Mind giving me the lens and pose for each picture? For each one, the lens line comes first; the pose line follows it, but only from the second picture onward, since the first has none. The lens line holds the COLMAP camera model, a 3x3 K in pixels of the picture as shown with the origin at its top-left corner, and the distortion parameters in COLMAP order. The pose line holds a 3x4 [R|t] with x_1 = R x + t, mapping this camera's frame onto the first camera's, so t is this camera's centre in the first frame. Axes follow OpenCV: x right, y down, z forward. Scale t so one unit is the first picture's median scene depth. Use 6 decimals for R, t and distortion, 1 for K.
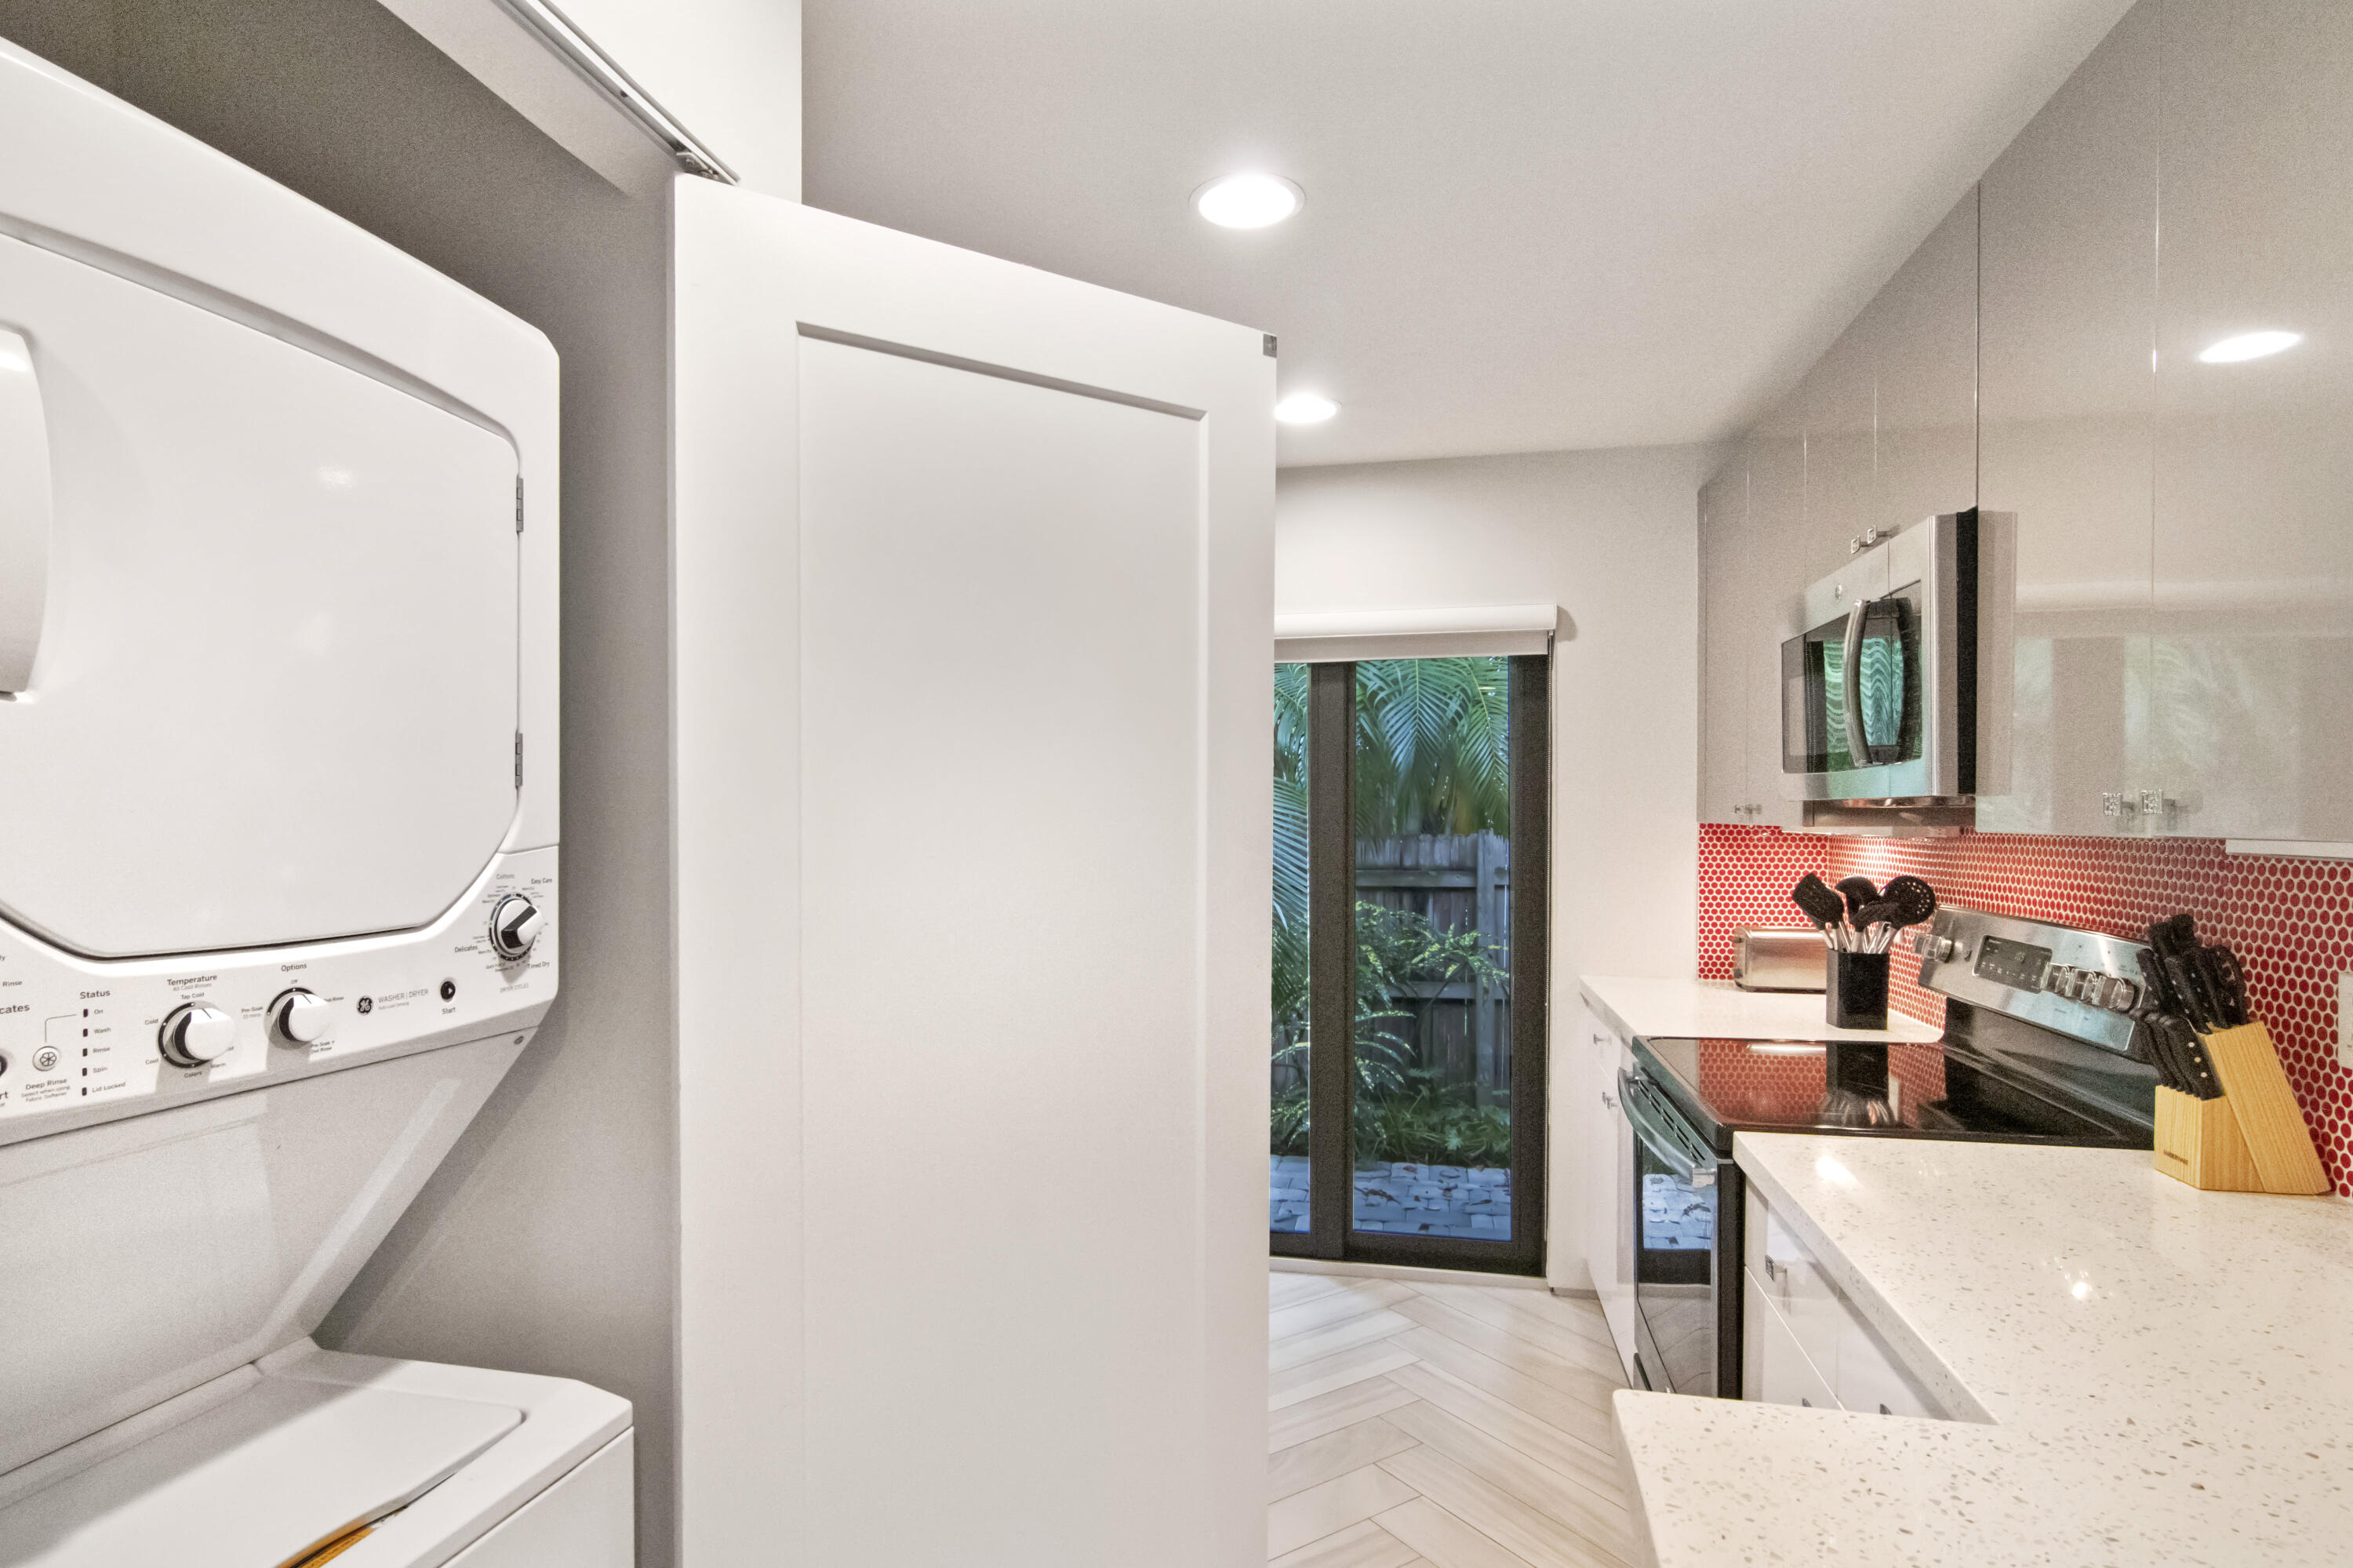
lens RADIAL K [[1210.1, 0, 1175.8], [0, 1210.1, 828.8], [0, 0, 1]] dist [-0.000112, -0.000683]
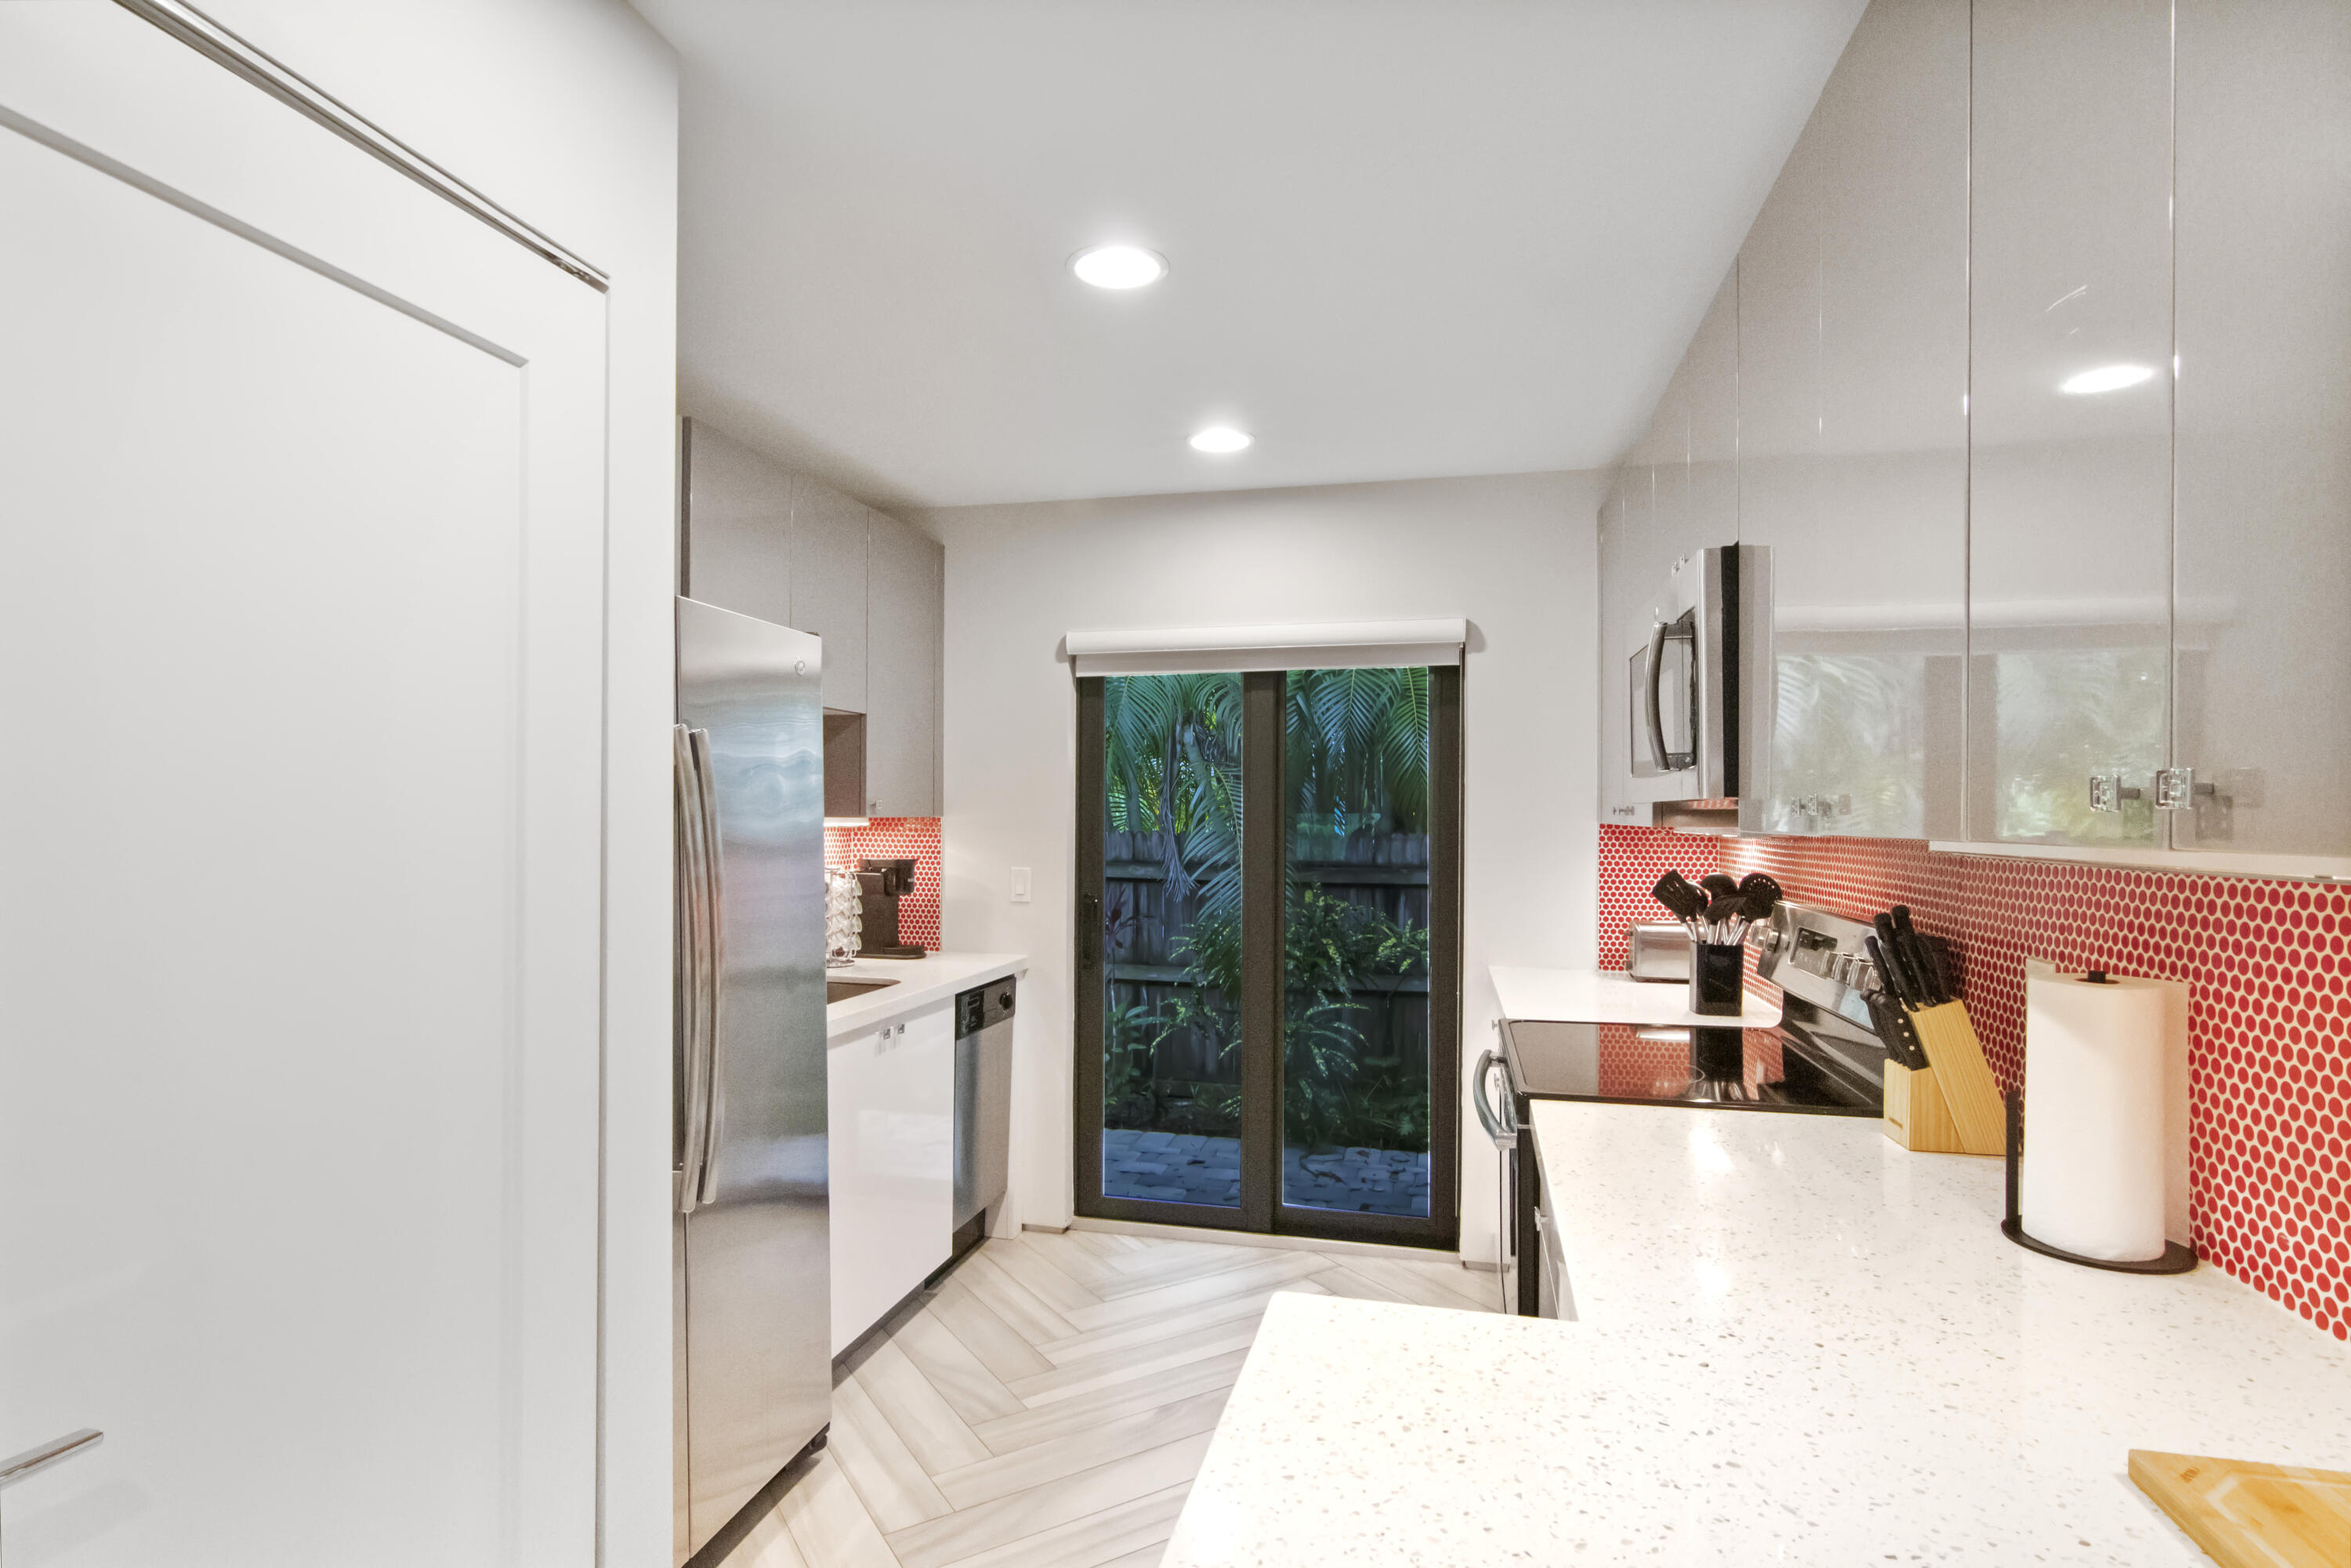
lens RADIAL K [[1187.7, 0, 1174.2], [0, 1187.7, 805.5], [0, 0, 1]] dist [-0.002724, 0.000705]
pose [[0.999677, 0.006100, -0.024660, 0.095776], [-0.006561, 0.999804, -0.018670, 0.001398], [0.024541, 0.018826, 0.999522, -0.063052]]
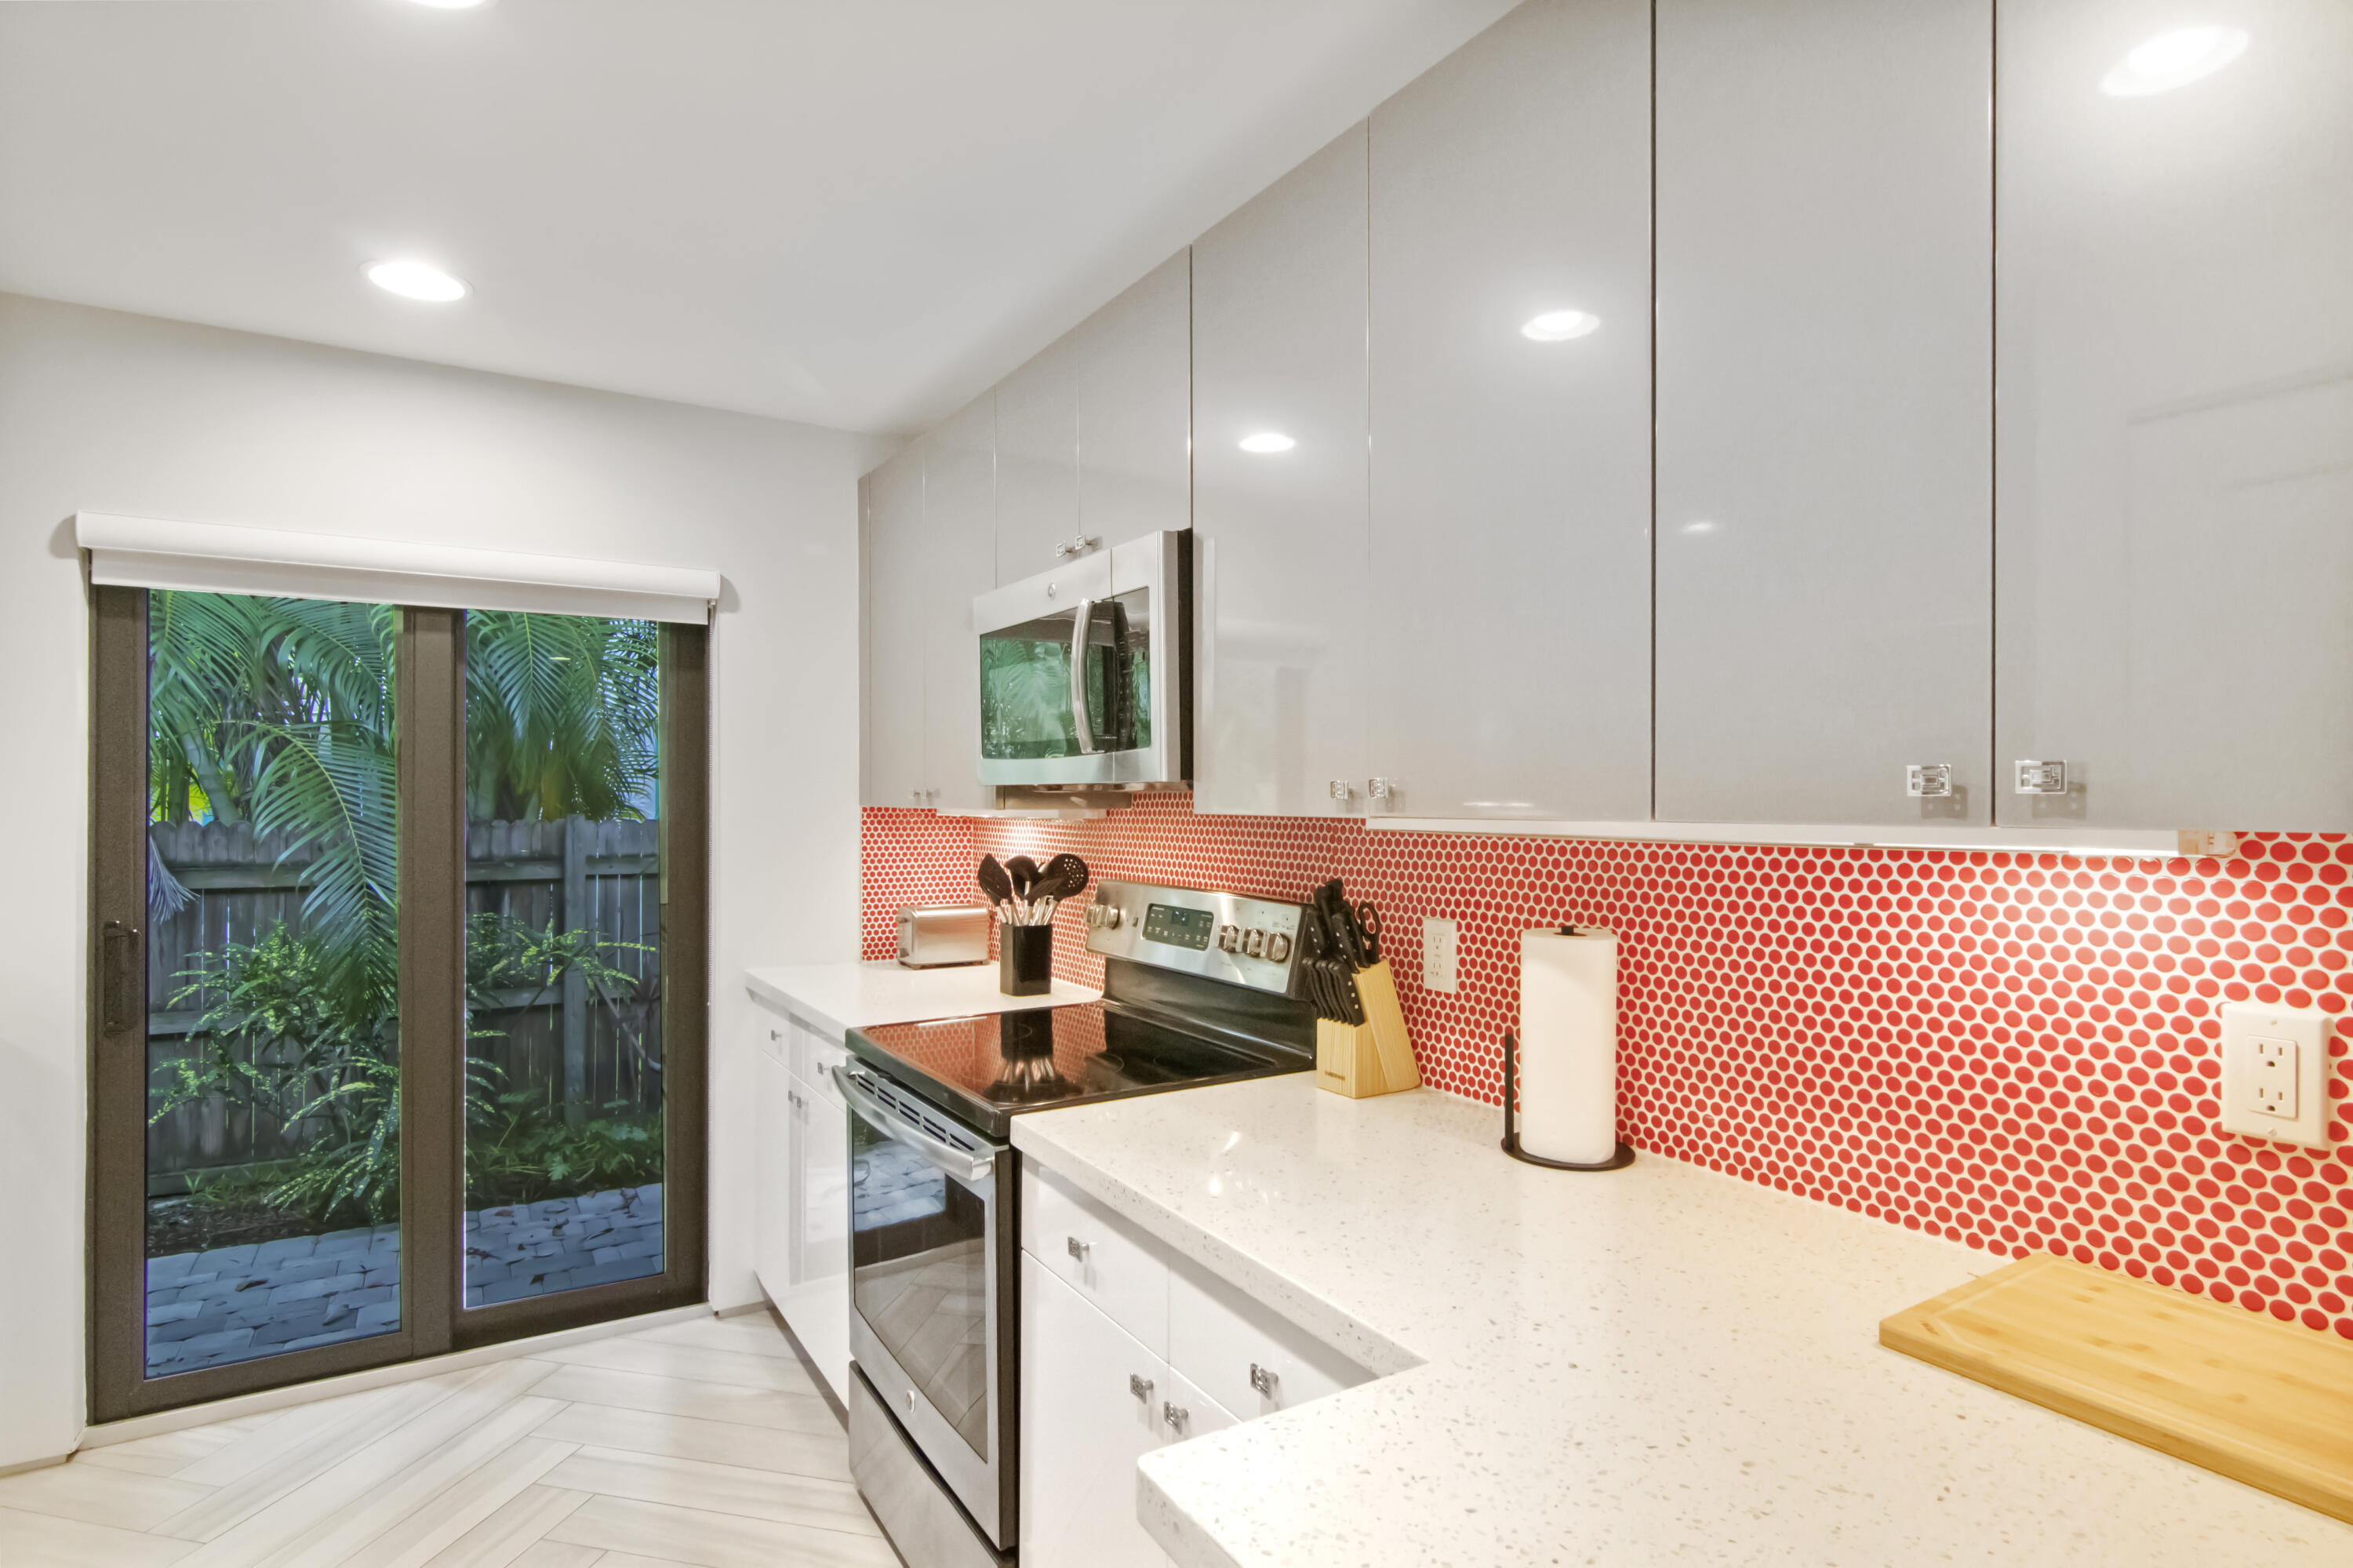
lens RADIAL K [[1191.4, 0, 1171.8], [0, 1191.4, 798.9], [0, 0, 1]] dist [-0.000013, 0.001454]
pose [[0.729289, 0.002111, 0.684203, -0.067562], [0.005377, 0.999947, -0.008816, -0.001012], [-0.684185, 0.010109, 0.729239, 0.114567]]
